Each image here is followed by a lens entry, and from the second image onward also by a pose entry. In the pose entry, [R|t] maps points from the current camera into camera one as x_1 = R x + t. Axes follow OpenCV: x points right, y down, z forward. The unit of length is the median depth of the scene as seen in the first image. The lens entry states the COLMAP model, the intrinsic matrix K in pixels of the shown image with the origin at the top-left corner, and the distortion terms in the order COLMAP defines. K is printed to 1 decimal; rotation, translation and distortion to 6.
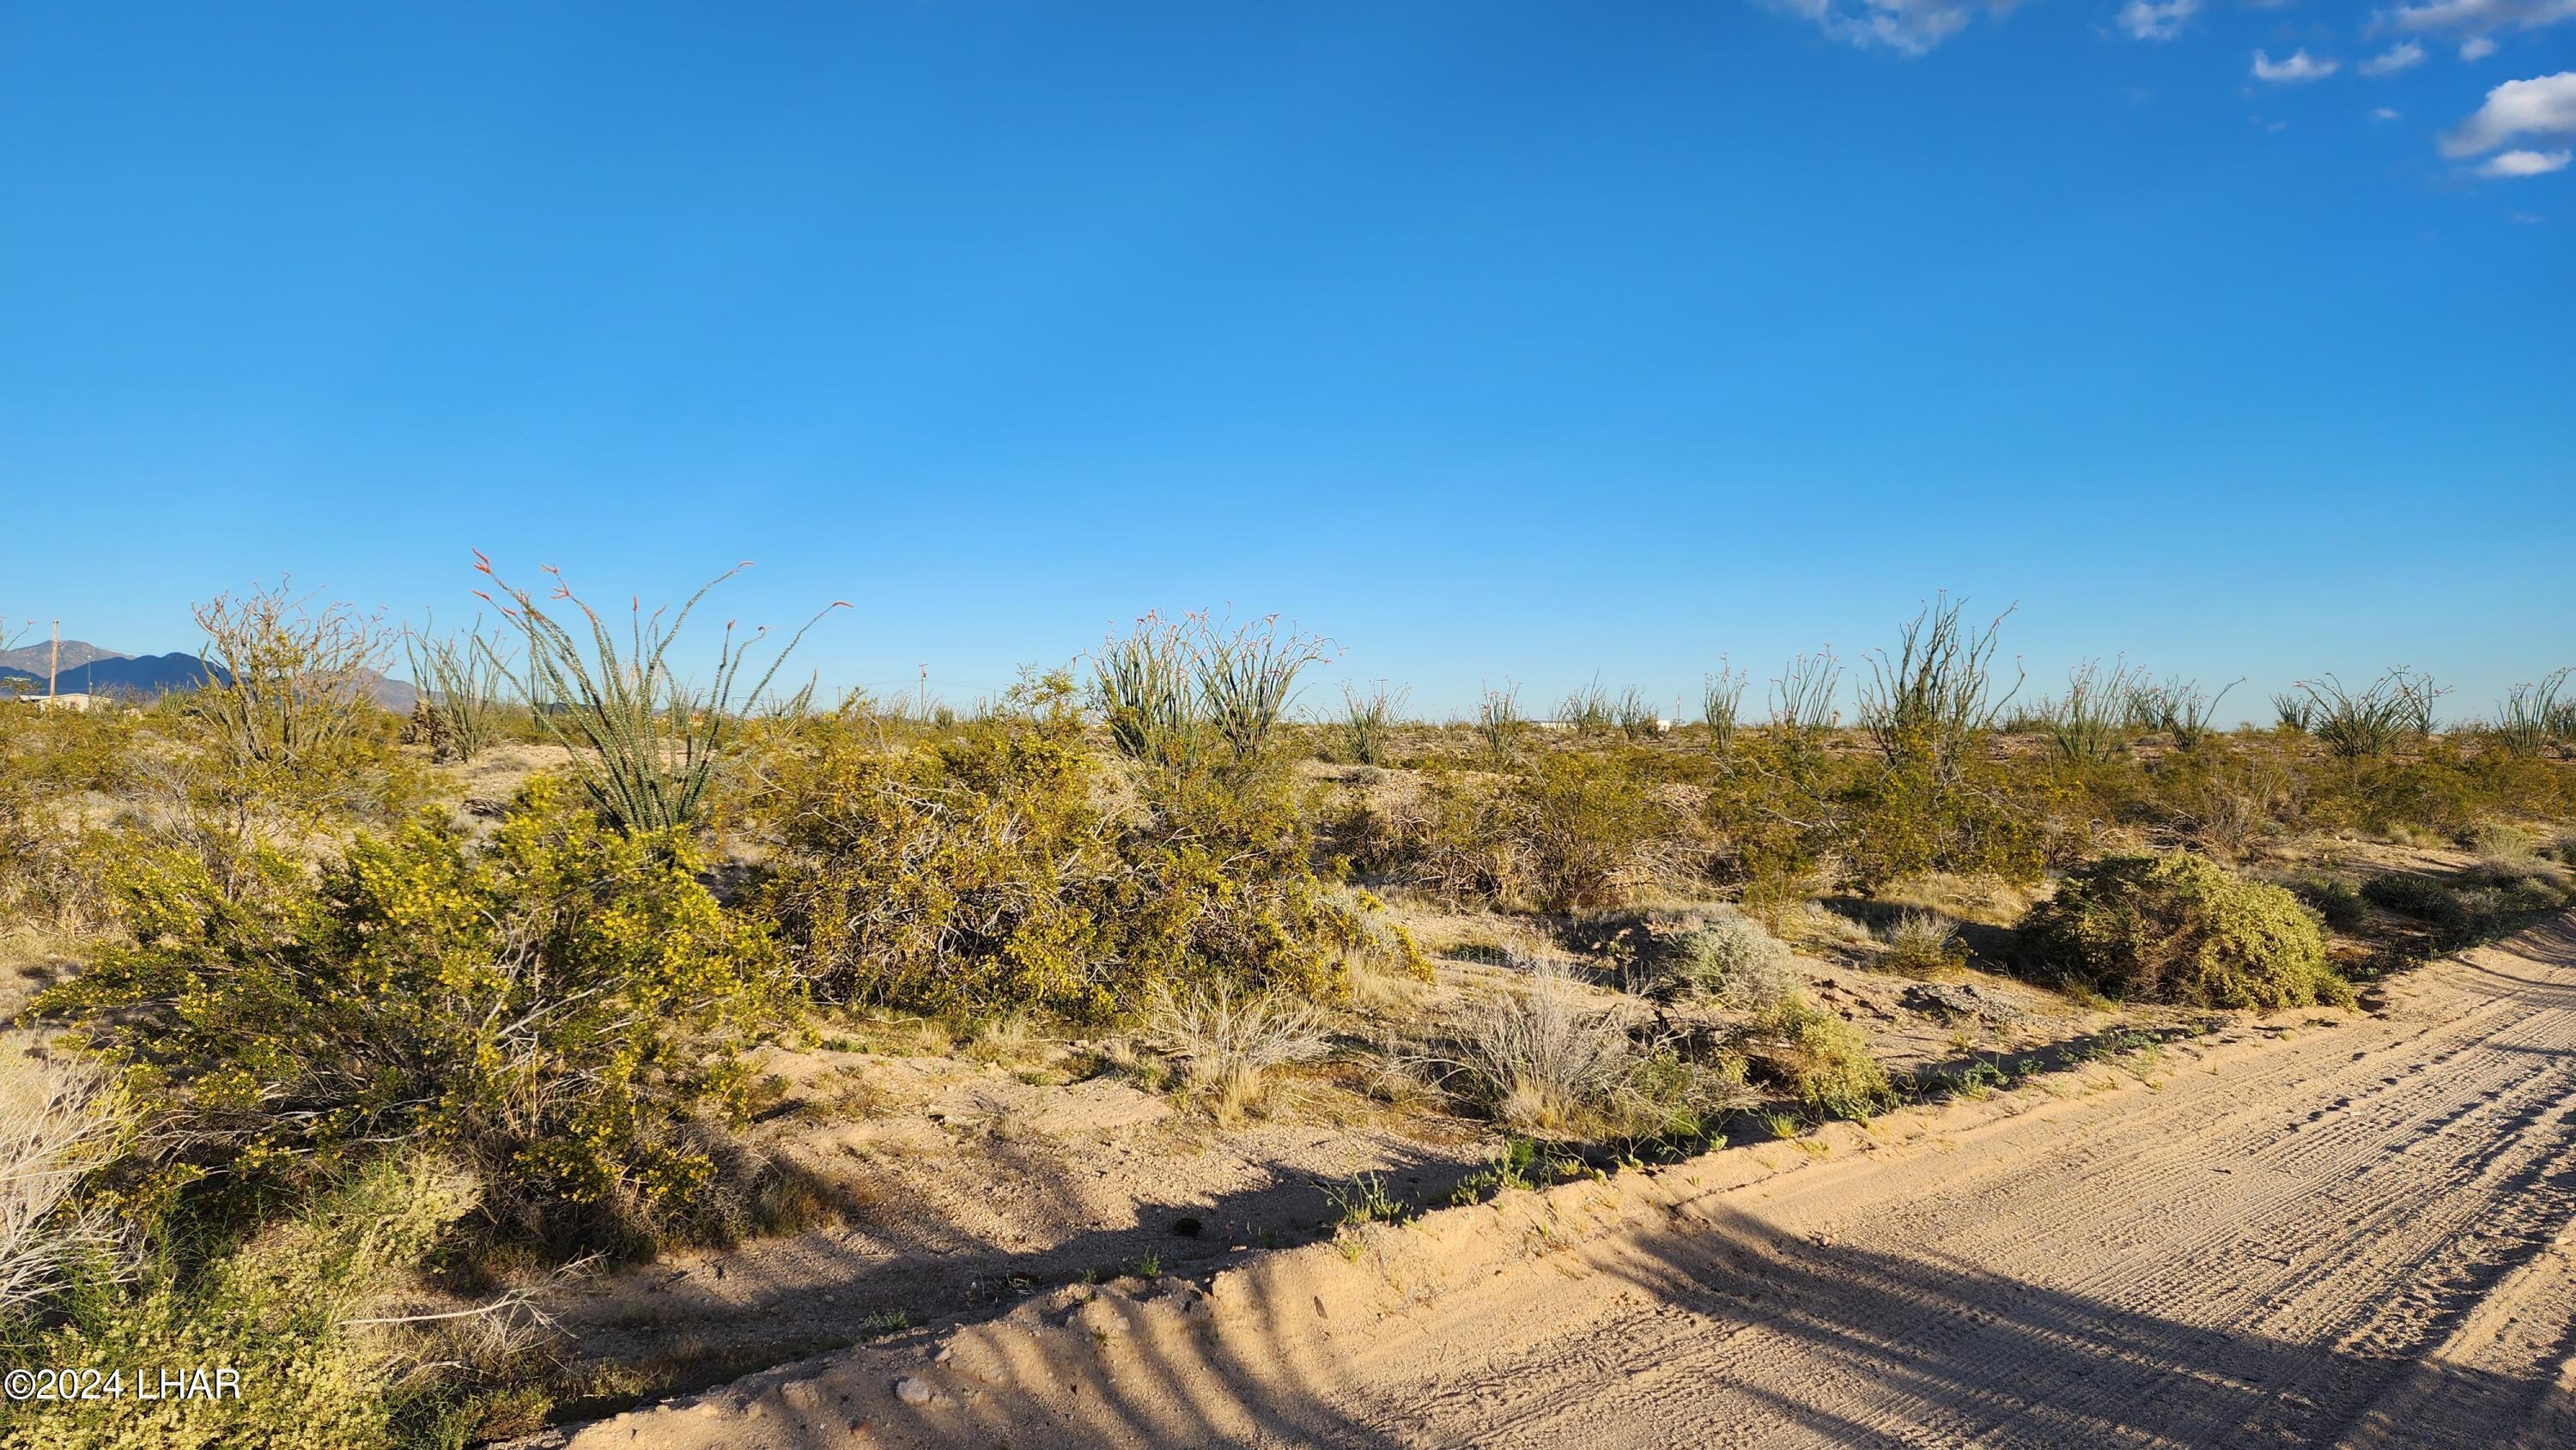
lens RADIAL K [[1782.8, 0, 1343.8], [0, 1782.8, 733.2], [0, 0, 1]] dist [0.105532, -0.112242]
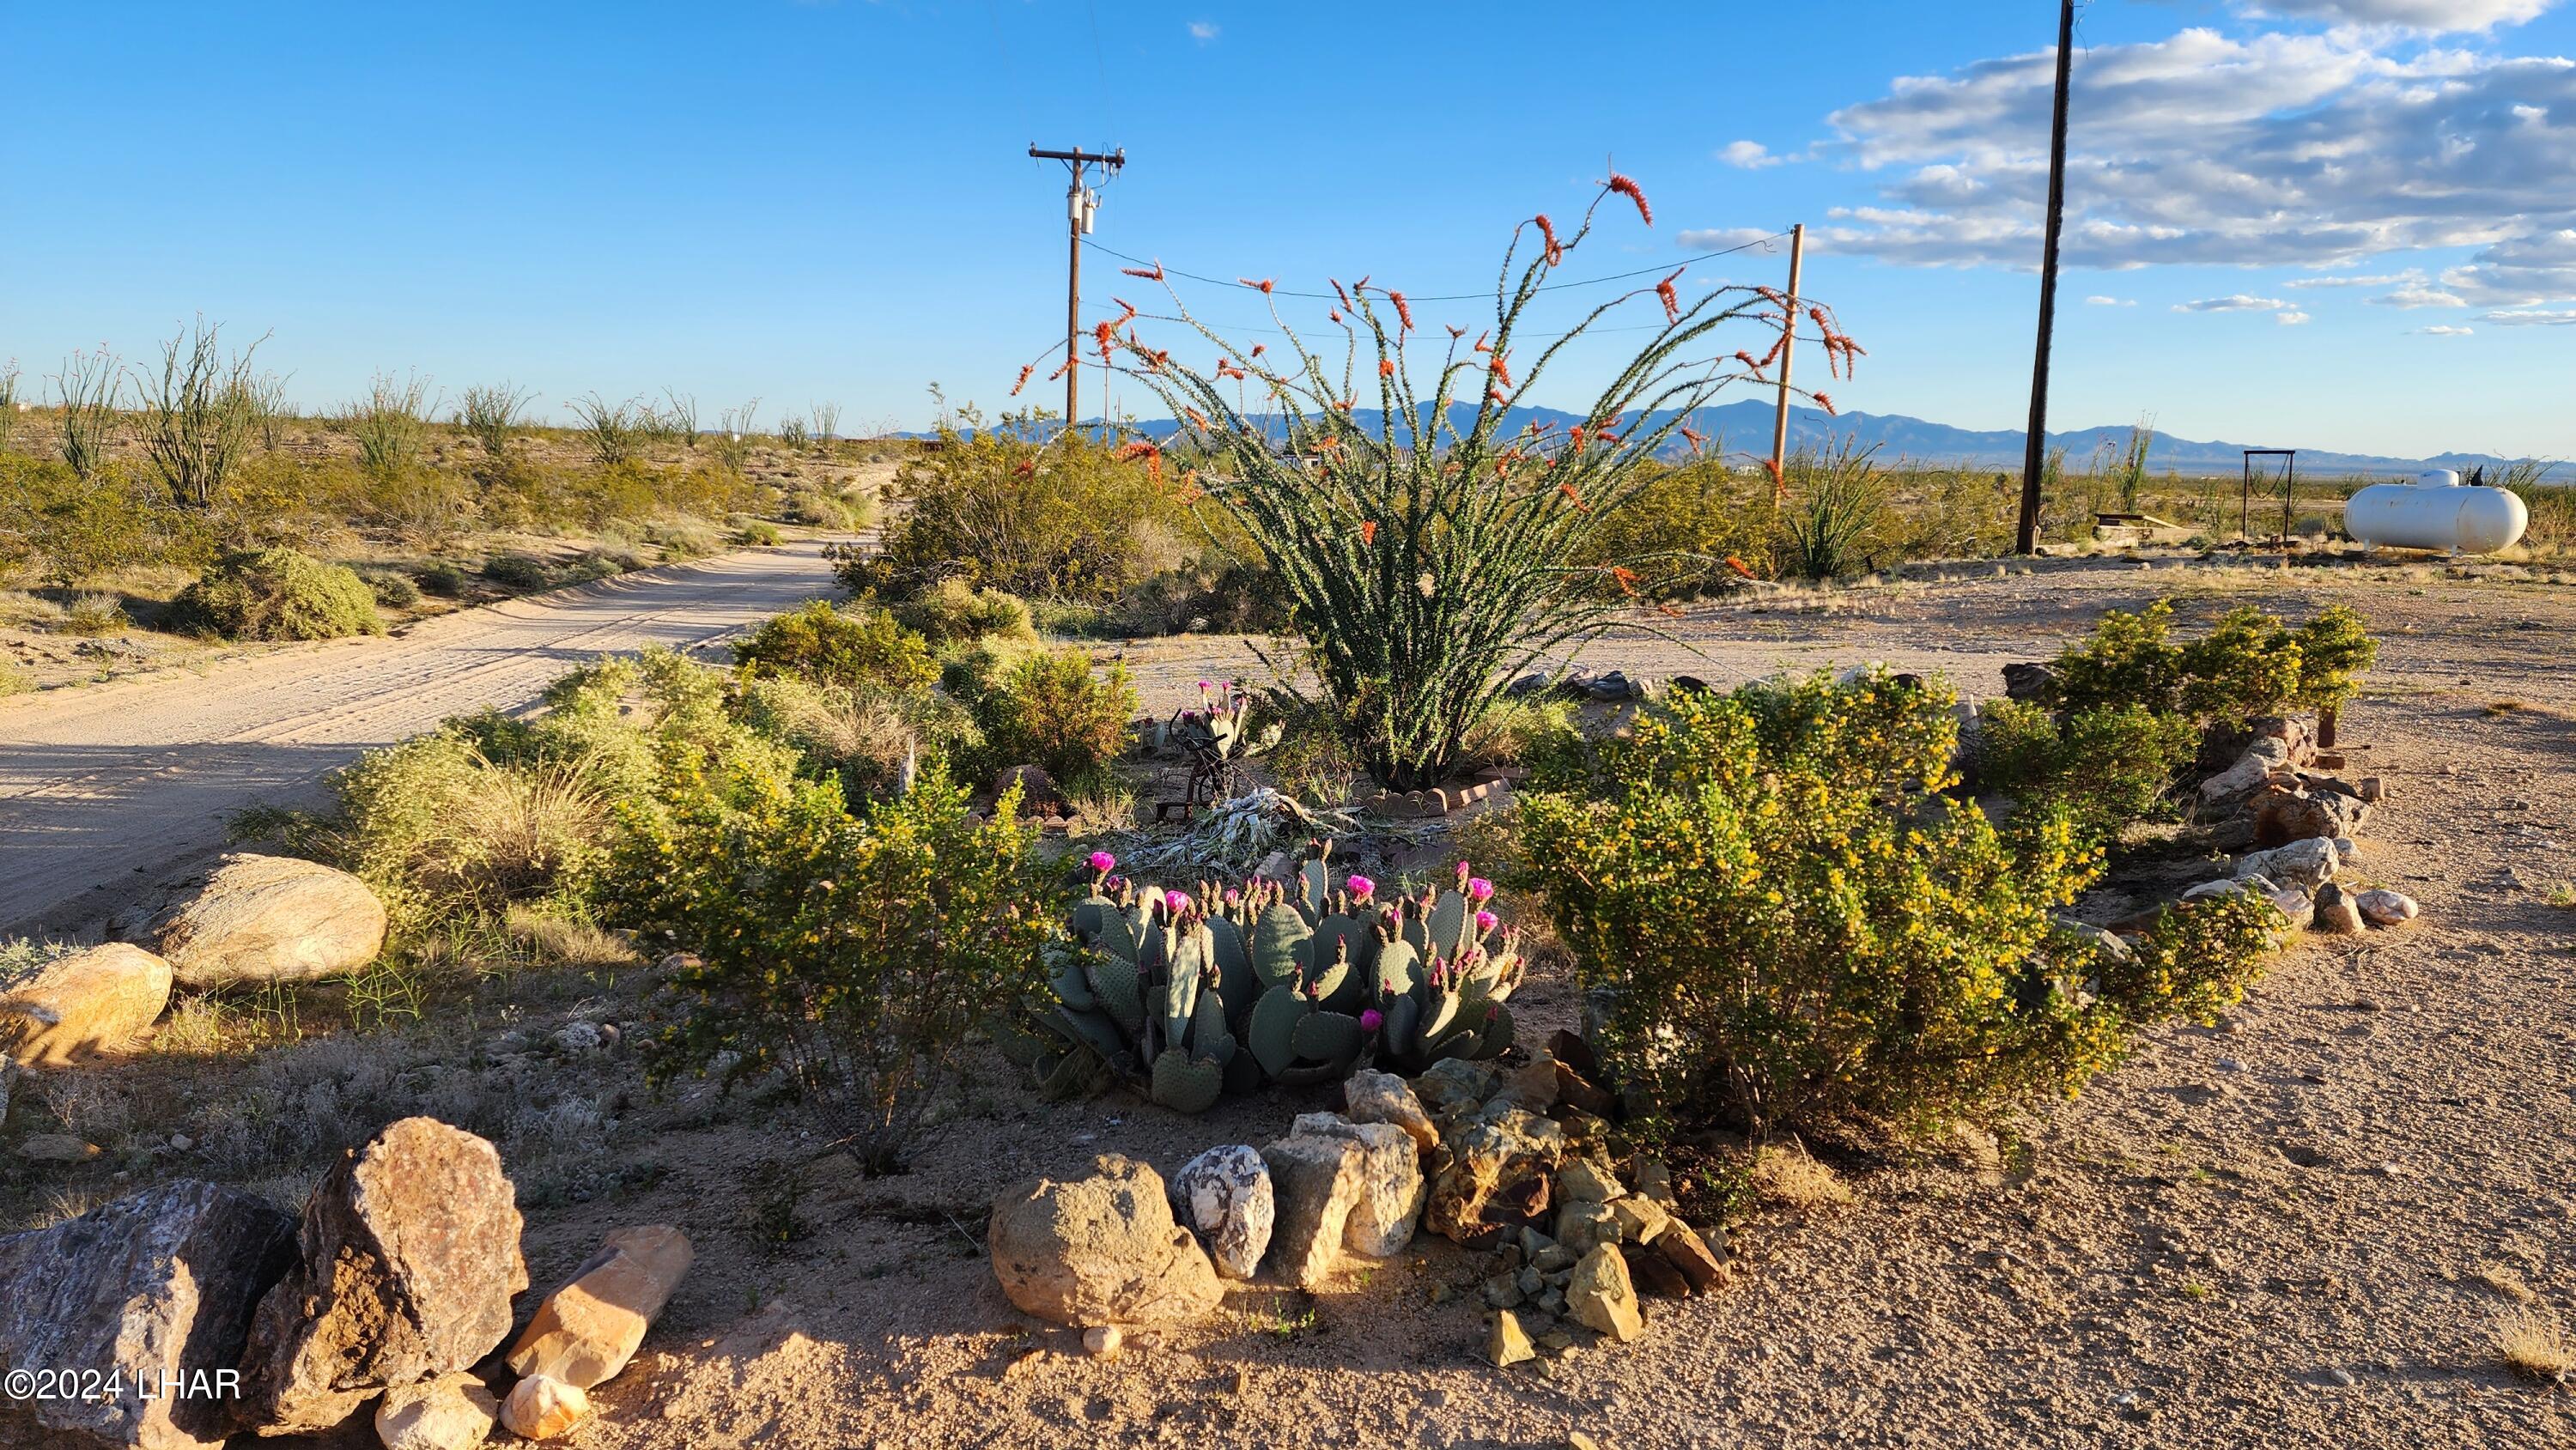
lens RADIAL K [[1782.8, 0, 1343.8], [0, 1782.8, 733.2], [0, 0, 1]] dist [0.105532, -0.112242]
pose [[0.684218, -0.103950, 0.721831, -0.079580], [-0.023171, 0.986191, 0.163984, -0.060893], [-0.728909, -0.128927, 0.672361, -0.816341]]
